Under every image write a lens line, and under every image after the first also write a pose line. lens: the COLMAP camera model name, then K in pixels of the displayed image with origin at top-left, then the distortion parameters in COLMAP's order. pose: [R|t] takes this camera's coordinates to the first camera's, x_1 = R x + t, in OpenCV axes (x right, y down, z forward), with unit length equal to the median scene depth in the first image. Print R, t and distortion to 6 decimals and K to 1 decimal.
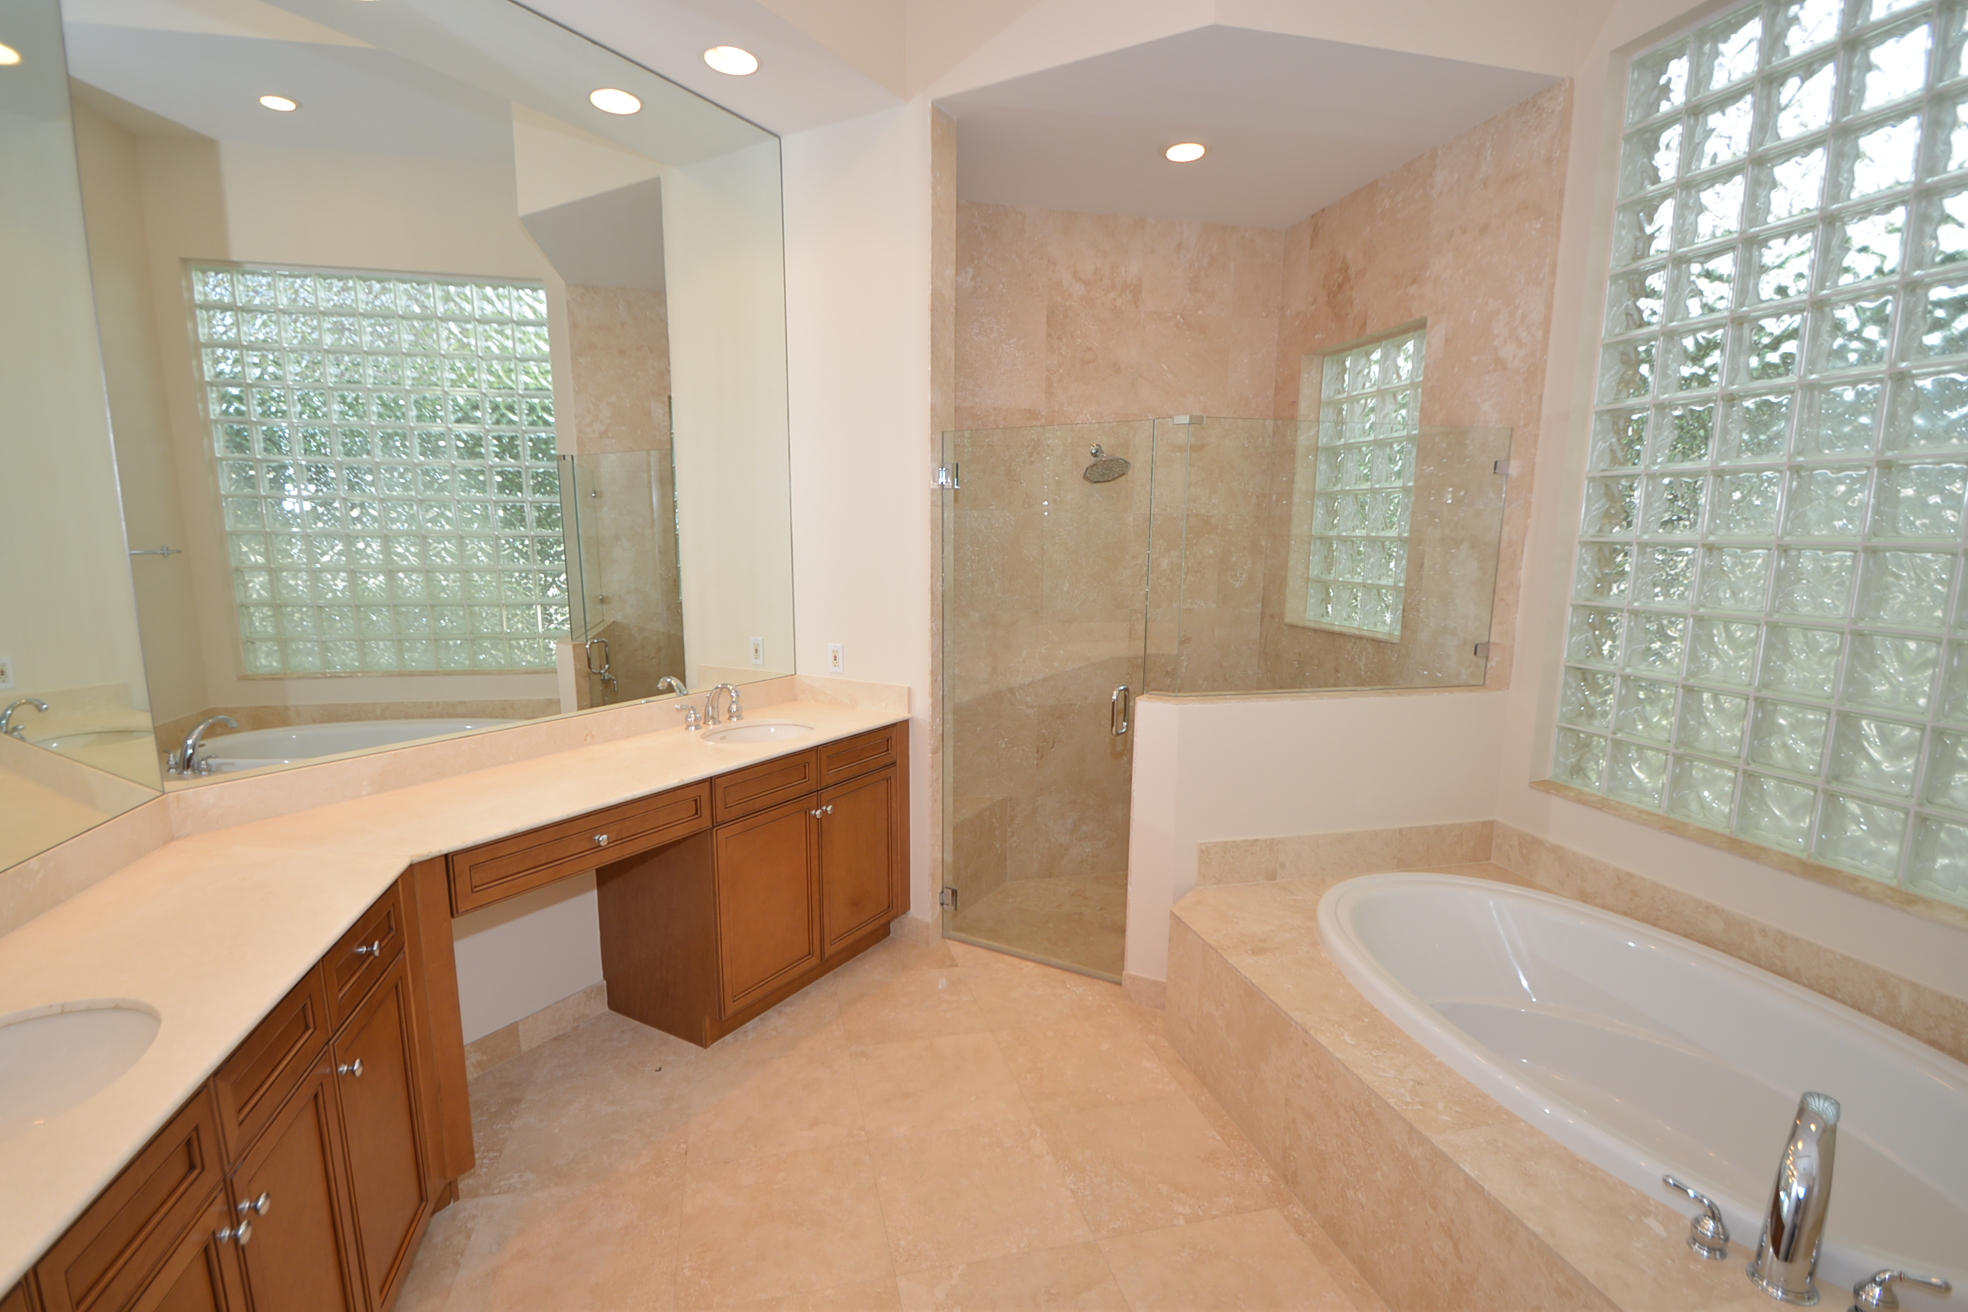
lens RADIAL K [[924.9, 0, 998.7], [0, 924.9, 717.5], [0, 0, 1]] dist [0.008063, -0.014477]
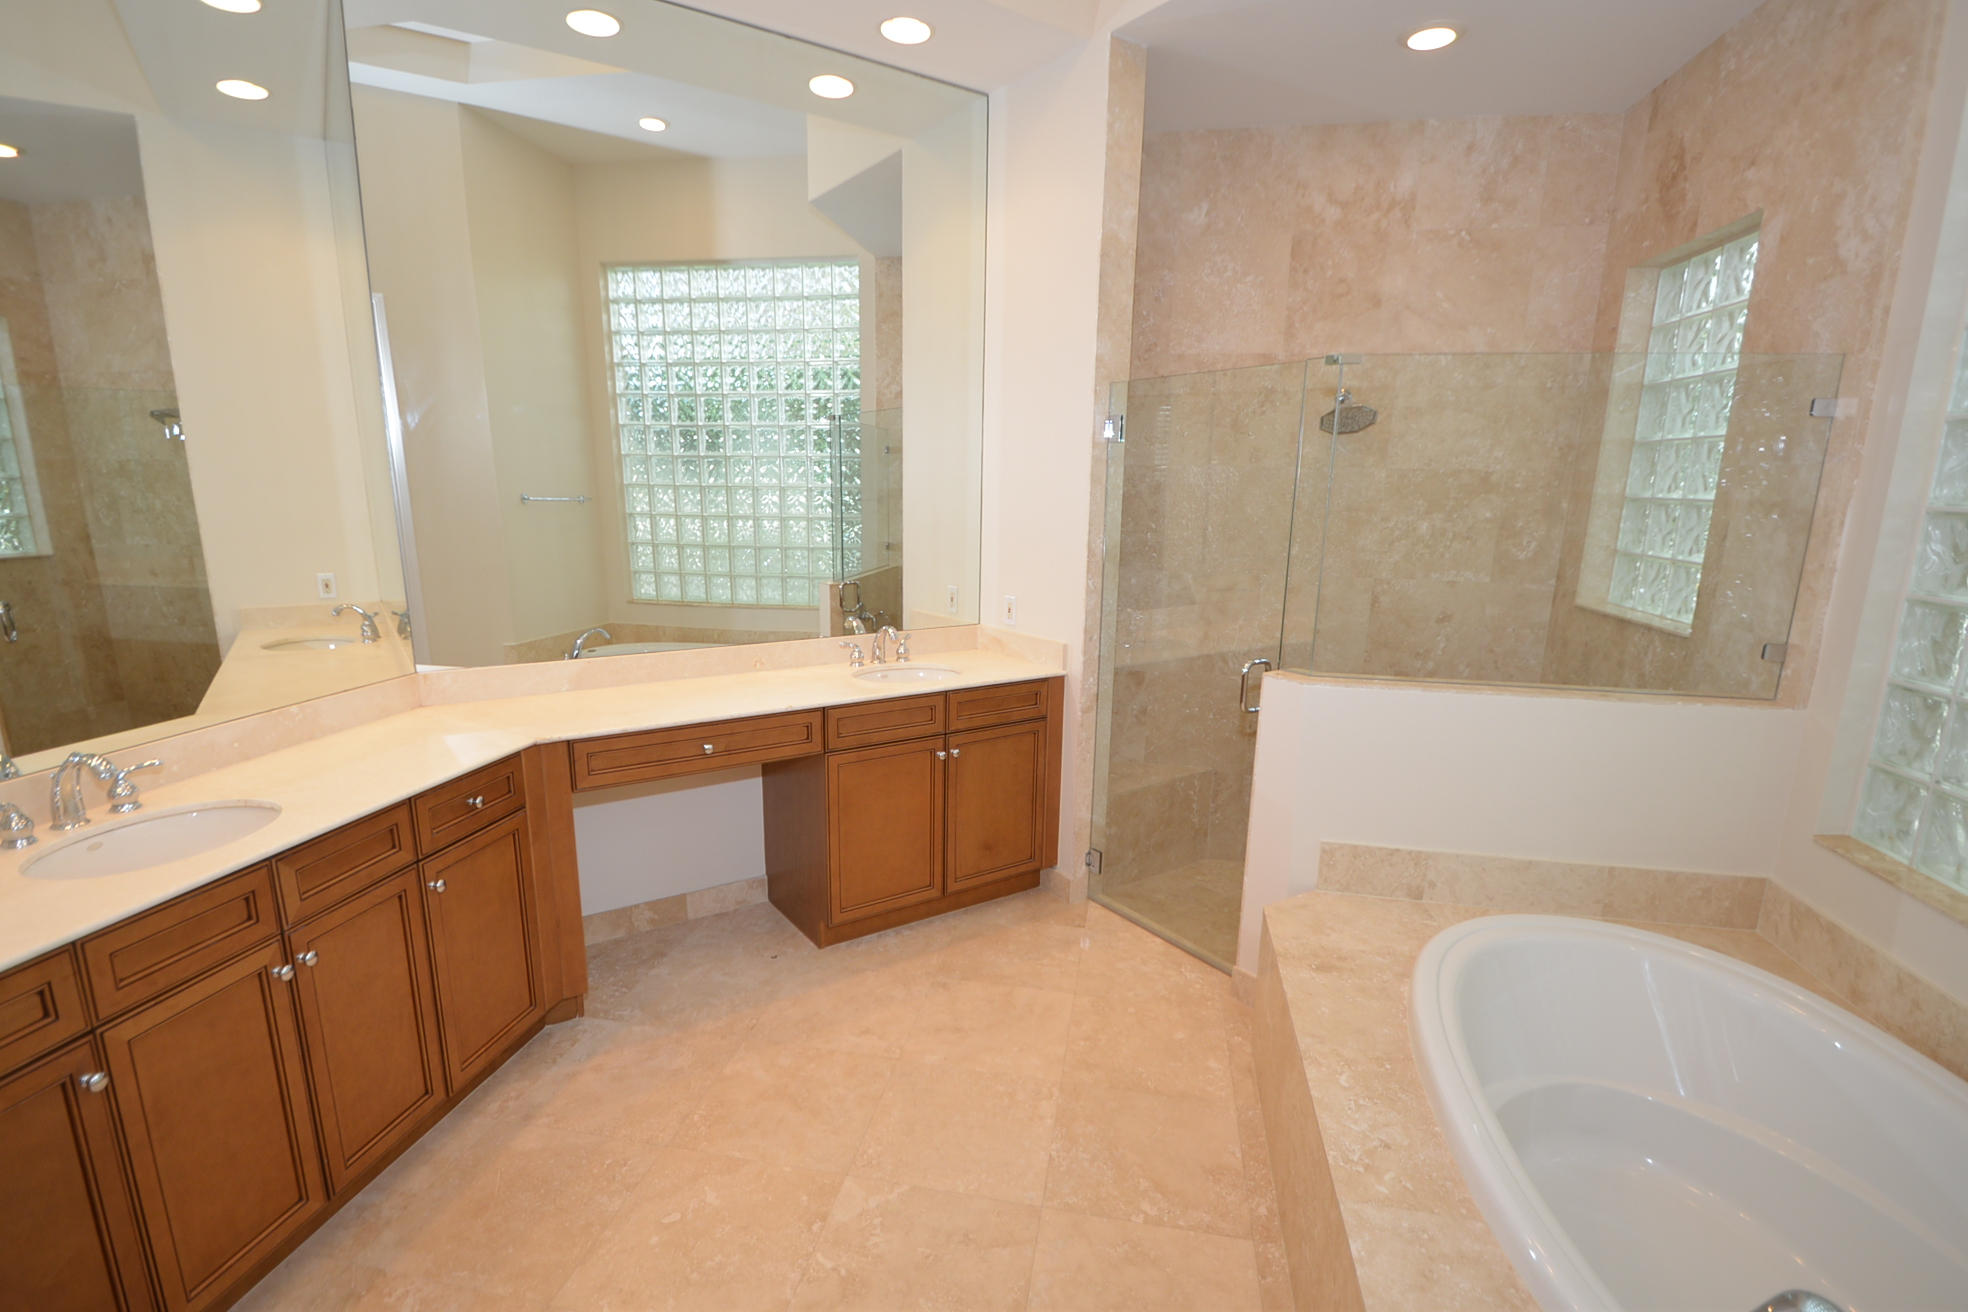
lens RADIAL K [[924.9, 0, 947.4], [0, 924.9, 718.1], [0, 0, 1]] dist [0.008063, -0.014477]
pose [[0.907719, 0.110095, -0.404878, 0.211918], [-0.091720, 0.993689, 0.064573, -0.006578], [0.409432, -0.021479, 0.912088, 0.037269]]
